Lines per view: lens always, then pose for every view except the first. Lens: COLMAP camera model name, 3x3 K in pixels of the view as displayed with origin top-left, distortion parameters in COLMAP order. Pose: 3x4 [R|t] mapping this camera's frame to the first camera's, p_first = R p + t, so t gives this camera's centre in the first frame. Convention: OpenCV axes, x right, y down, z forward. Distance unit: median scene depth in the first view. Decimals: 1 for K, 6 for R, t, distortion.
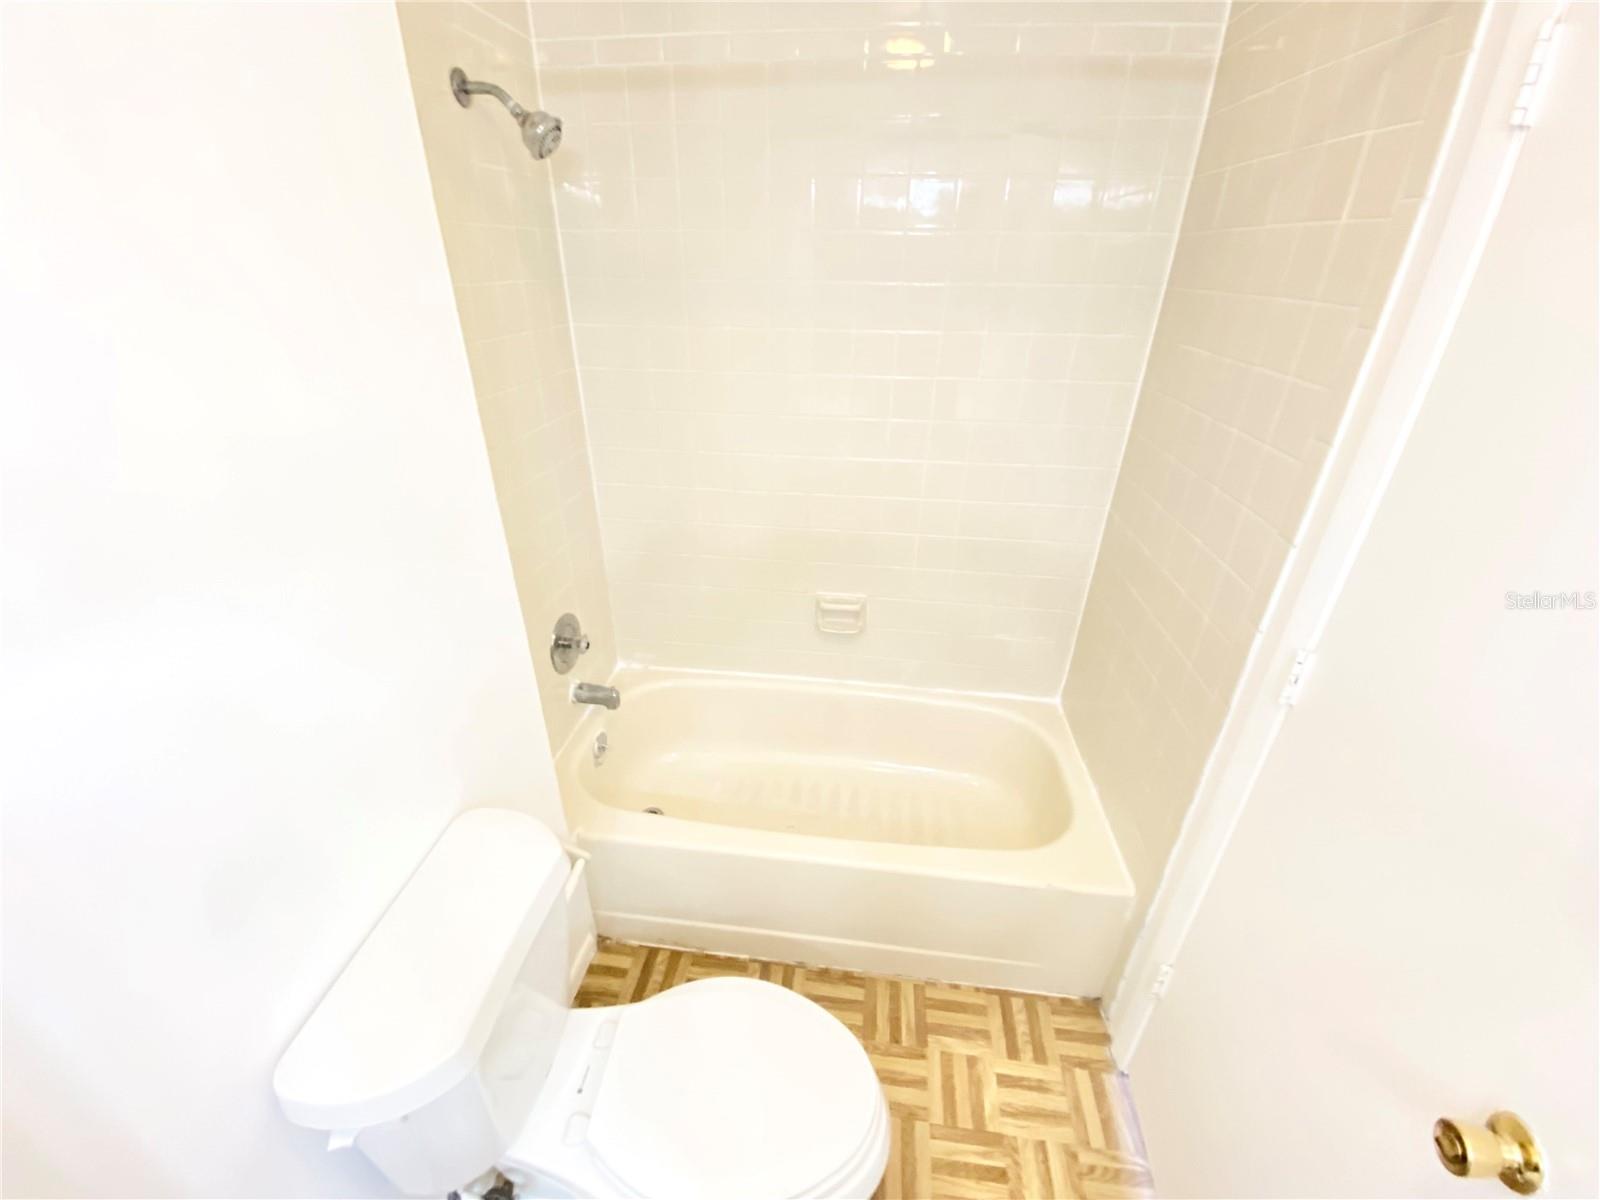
lens RADIAL K [[650.5, 0, 794.2], [0, 650.5, 590.1], [0, 0, 1]] dist [0.014205, -0.017312]
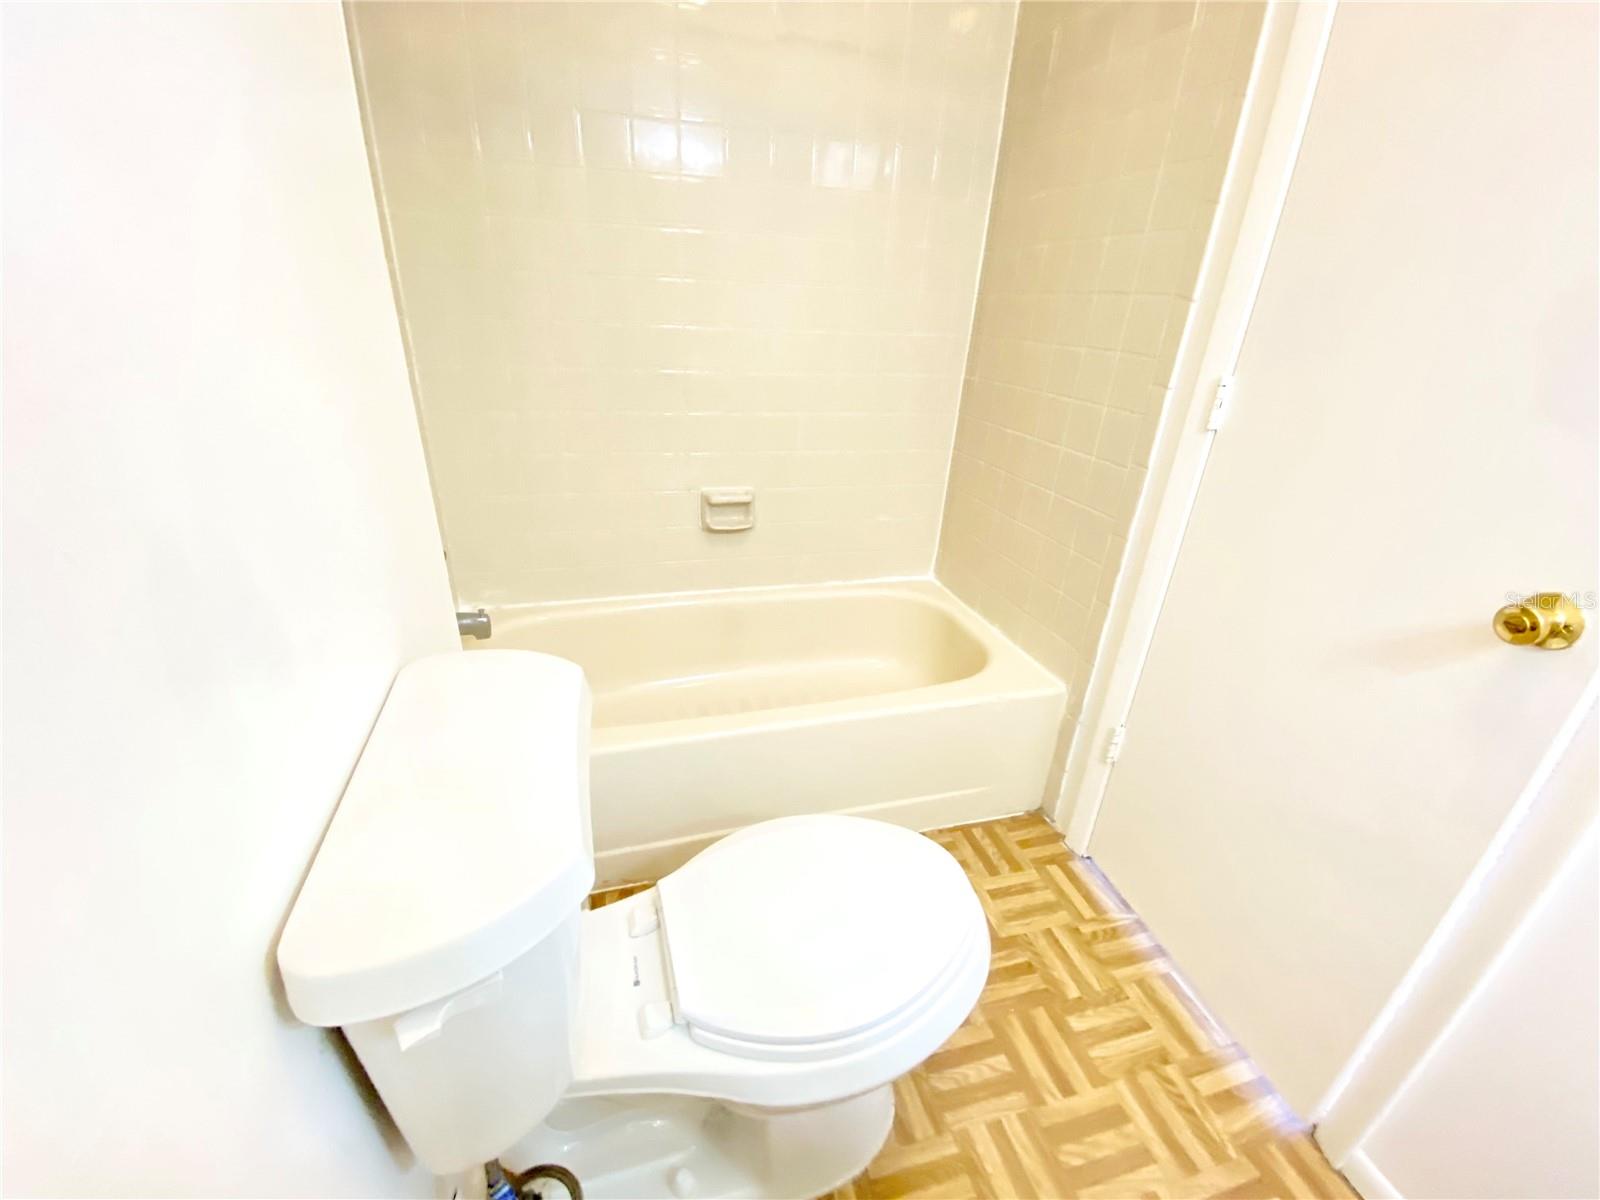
lens RADIAL K [[650.5, 0, 803.4], [0, 650.5, 590.0], [0, 0, 1]] dist [0.014205, -0.017312]
pose [[0.922277, -0.132958, 0.362942, -0.256901], [0.145164, 0.989387, -0.006434, 0.239080], [-0.358235, 0.058620, 0.931789, 0.125680]]
